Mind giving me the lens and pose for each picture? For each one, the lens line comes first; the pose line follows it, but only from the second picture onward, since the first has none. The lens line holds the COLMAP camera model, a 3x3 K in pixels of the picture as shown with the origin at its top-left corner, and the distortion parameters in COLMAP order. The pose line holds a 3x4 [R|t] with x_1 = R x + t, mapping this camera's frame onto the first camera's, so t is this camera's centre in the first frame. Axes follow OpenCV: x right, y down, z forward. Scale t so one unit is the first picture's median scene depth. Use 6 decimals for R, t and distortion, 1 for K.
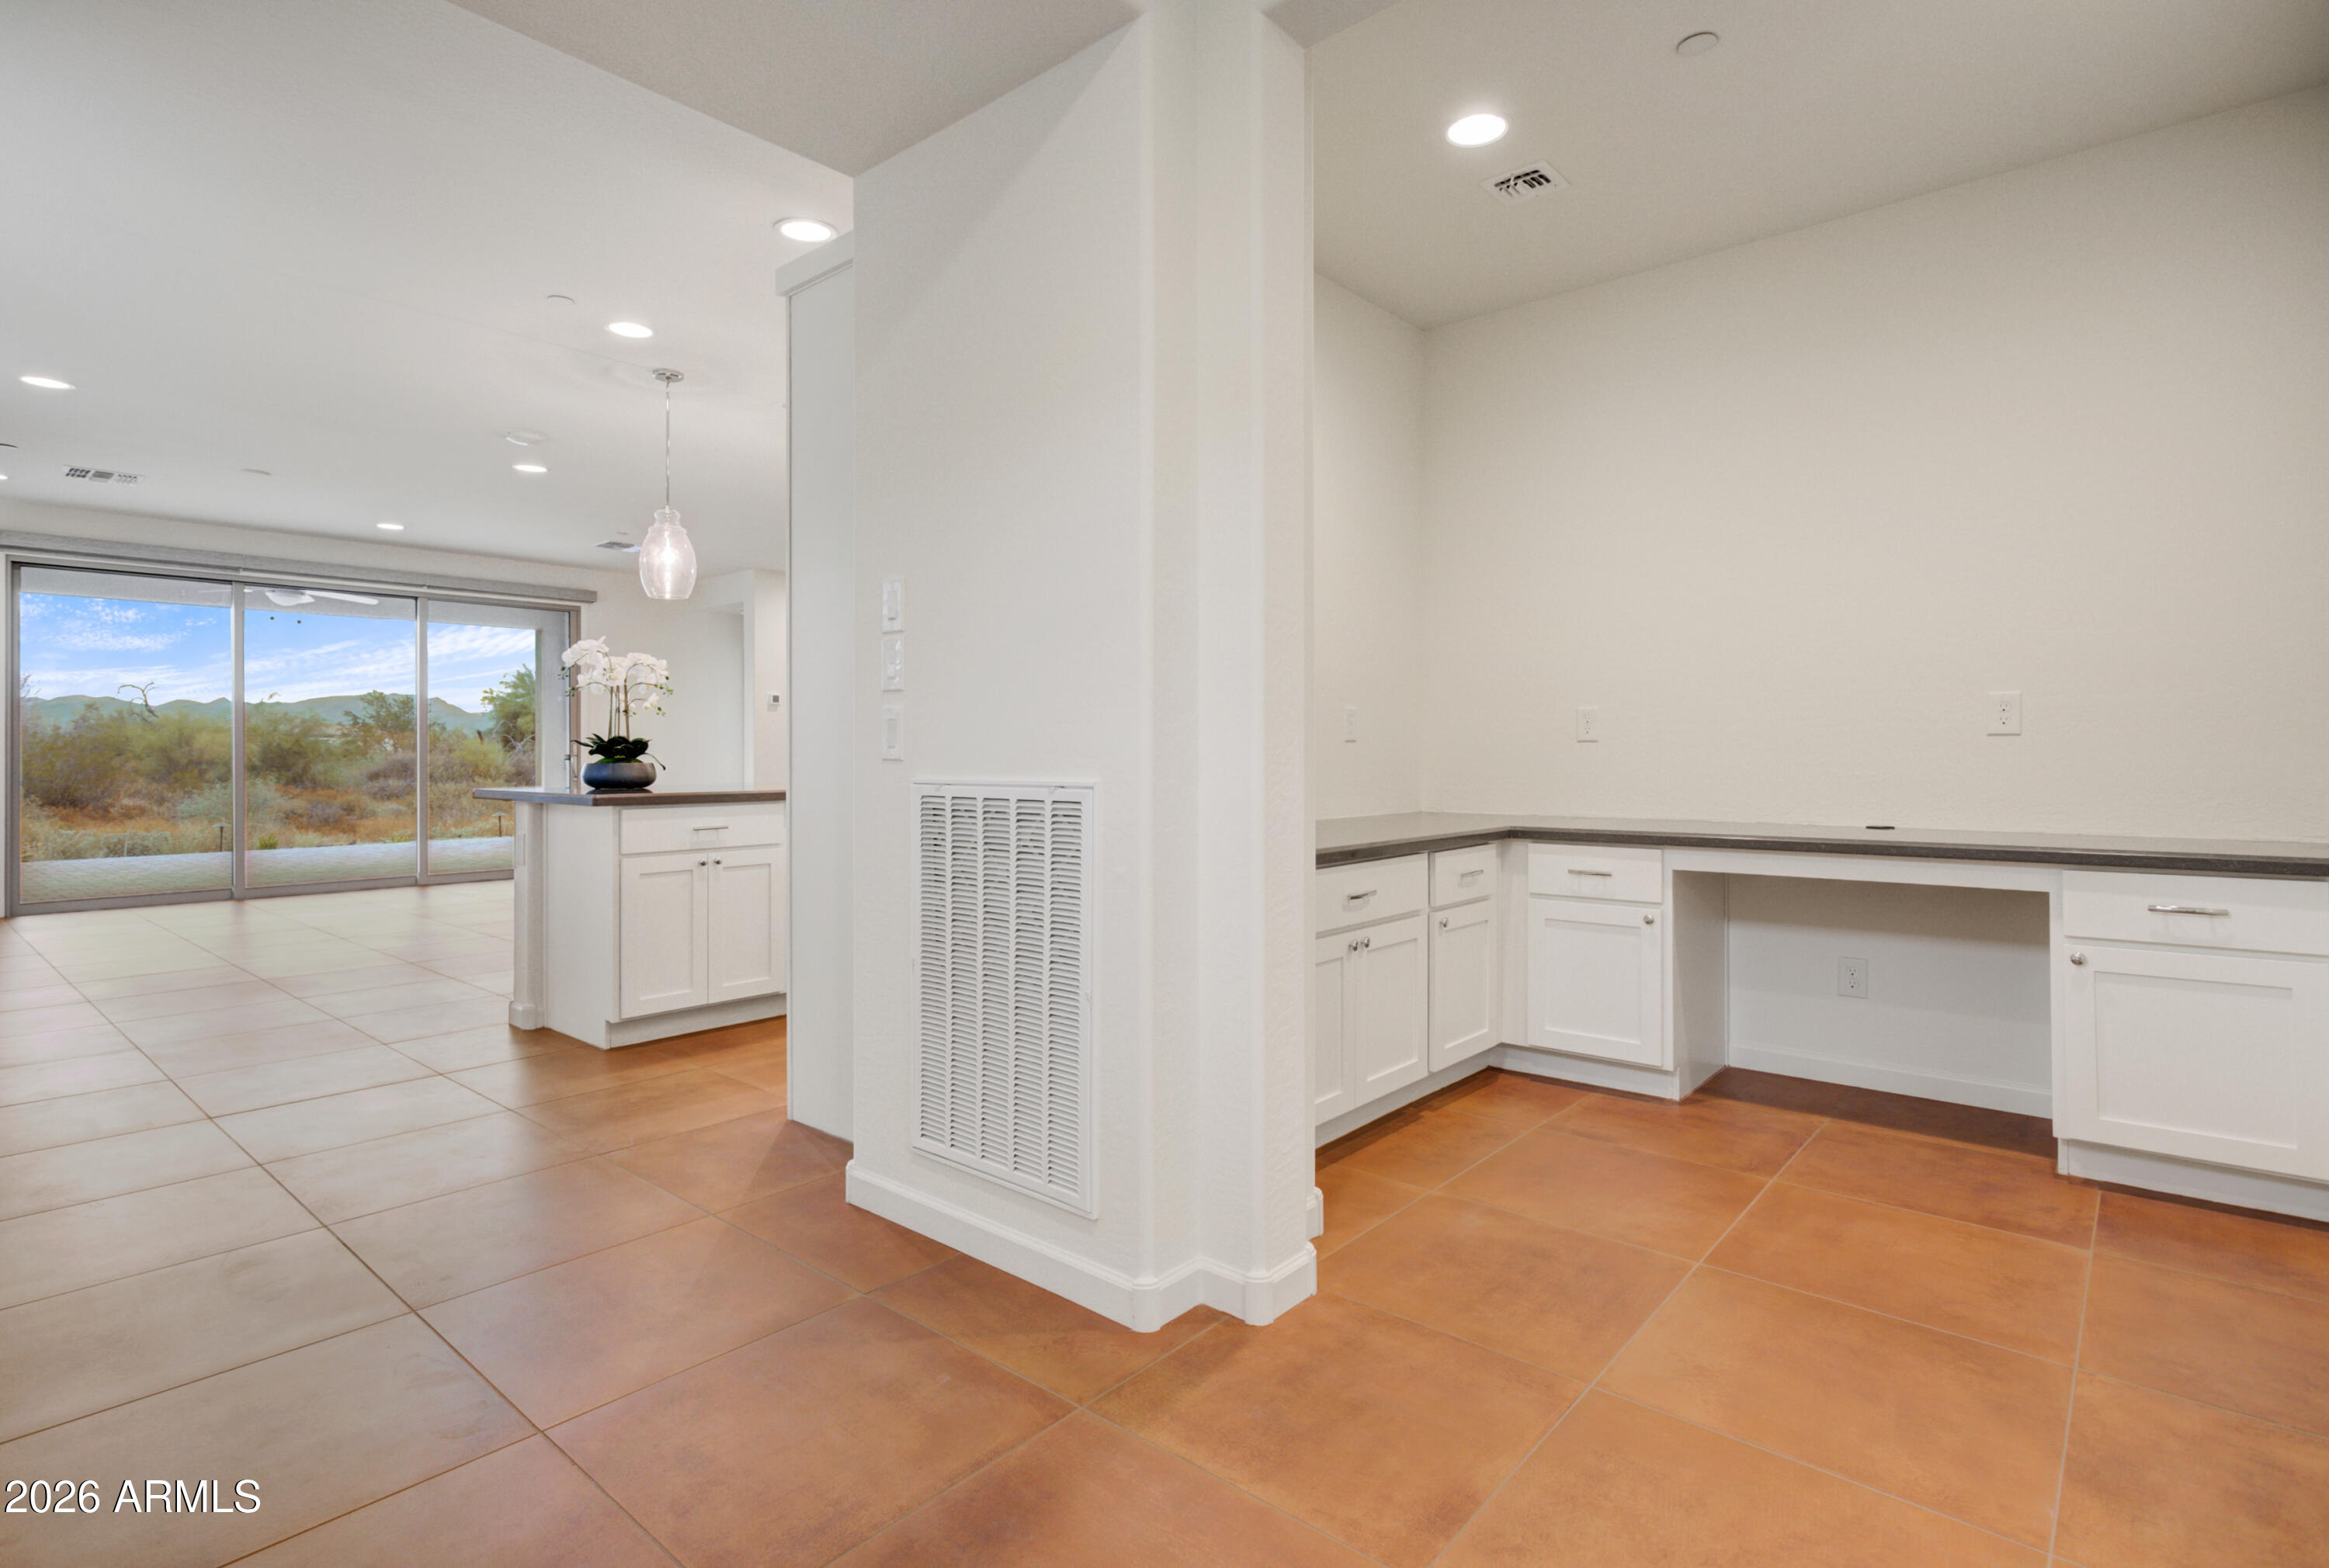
lens RADIAL K [[1167.3, 0, 1161.9], [0, 1167.3, 763.4], [0, 0, 1]] dist [0.008739, -0.000100]
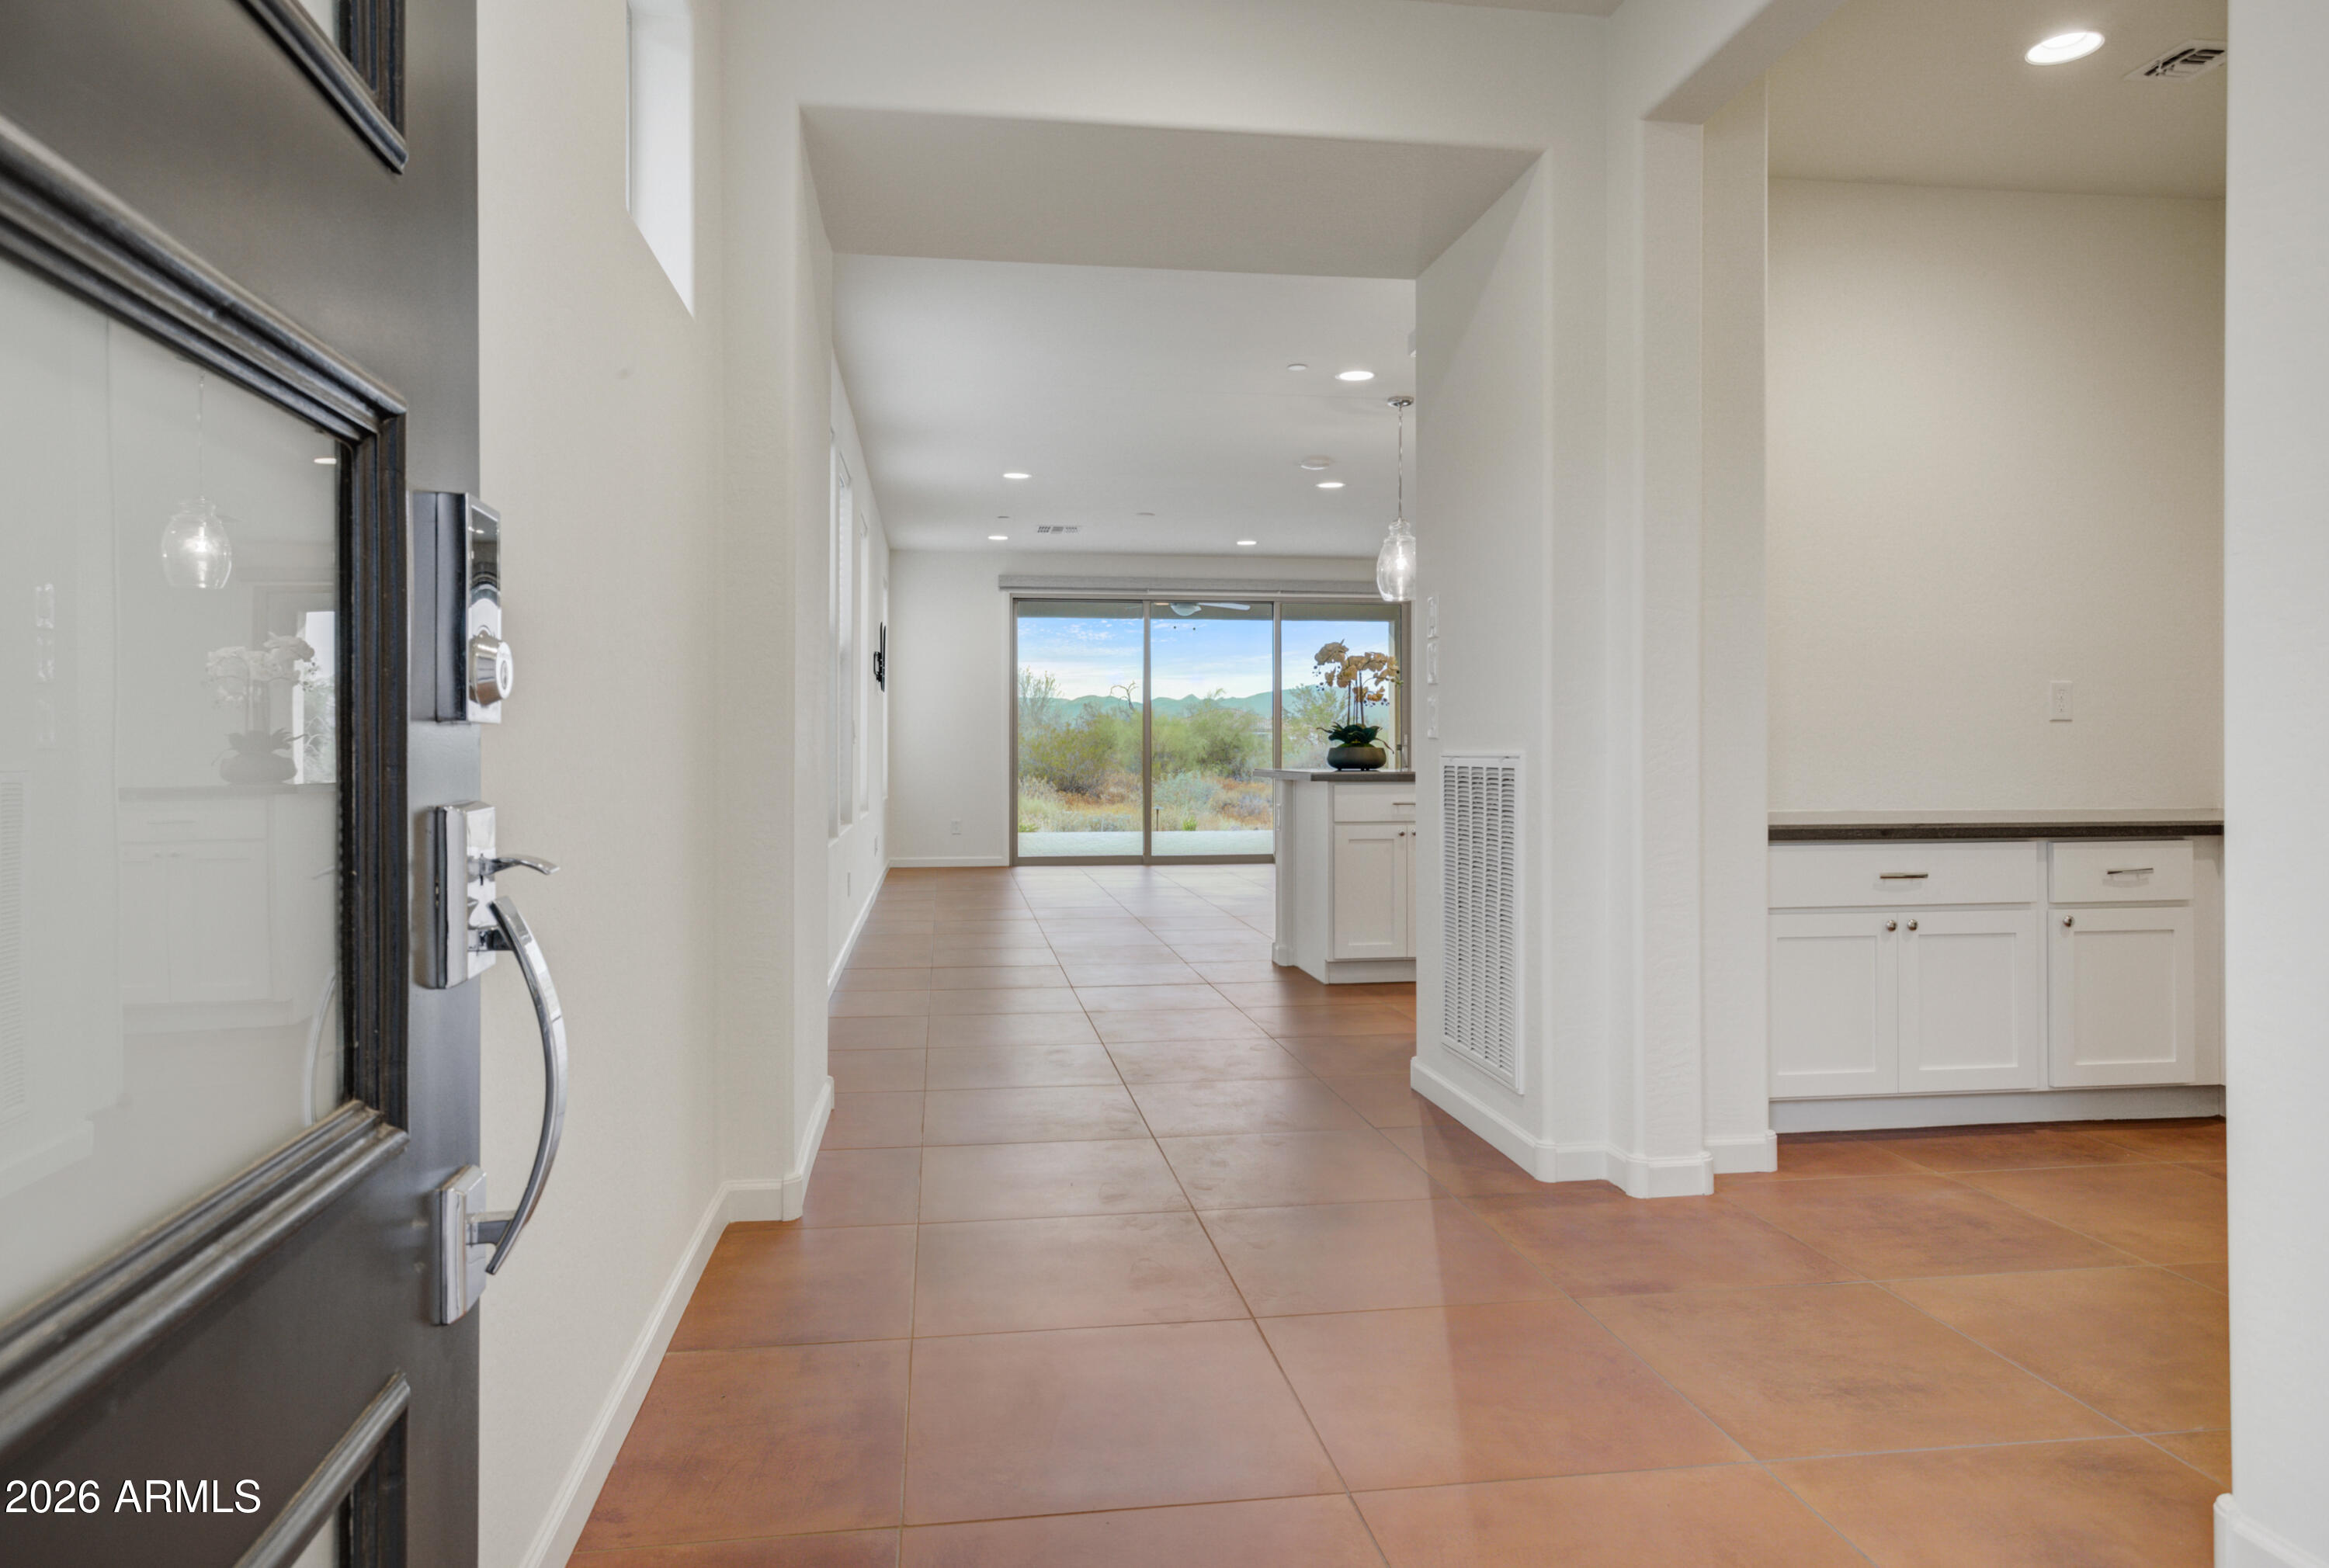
lens RADIAL K [[1495.2, 0, 1164.5], [0, 1495.2, 784.0], [0, 0, 1]] dist [0.042096, 0.000048]
pose [[0.762277, 0.016360, -0.647044, 0.349575], [-0.007195, 0.999833, 0.016804, 0.012245], [0.647210, -0.008154, 0.762268, -0.250406]]
